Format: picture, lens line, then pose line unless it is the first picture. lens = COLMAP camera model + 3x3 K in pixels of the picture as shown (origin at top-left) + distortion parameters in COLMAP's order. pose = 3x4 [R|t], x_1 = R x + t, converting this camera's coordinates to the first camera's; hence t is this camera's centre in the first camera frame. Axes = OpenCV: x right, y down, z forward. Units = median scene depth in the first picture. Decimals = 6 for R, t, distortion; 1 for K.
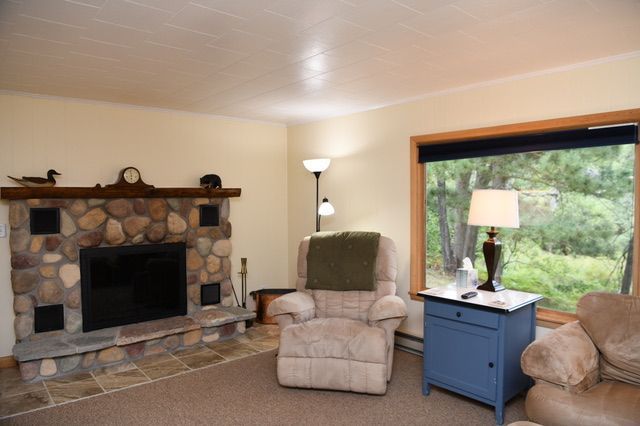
lens RADIAL K [[443.3, 0, 320.0], [0, 443.3, 213.0], [0, 0, 1]] dist [-0.064635, 0.004778]
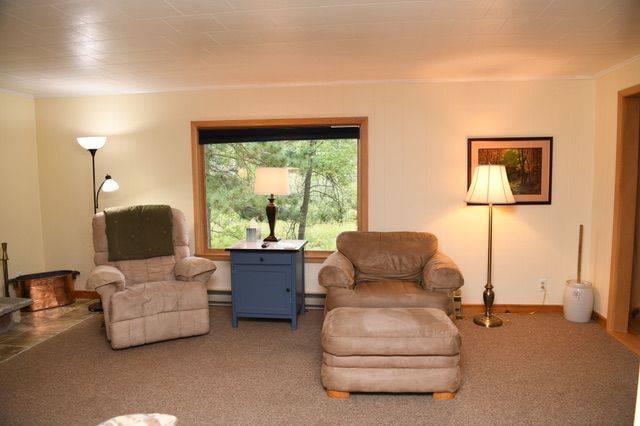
lens RADIAL K [[443.3, 0, 320.0], [0, 443.3, 213.0], [0, 0, 1]] dist [-0.064635, 0.004778]
pose [[0.746674, -0.063276, 0.662174, -0.342484], [0.029156, 0.997622, 0.062455, 0.006207], [-0.664551, -0.027328, 0.746743, -0.106134]]
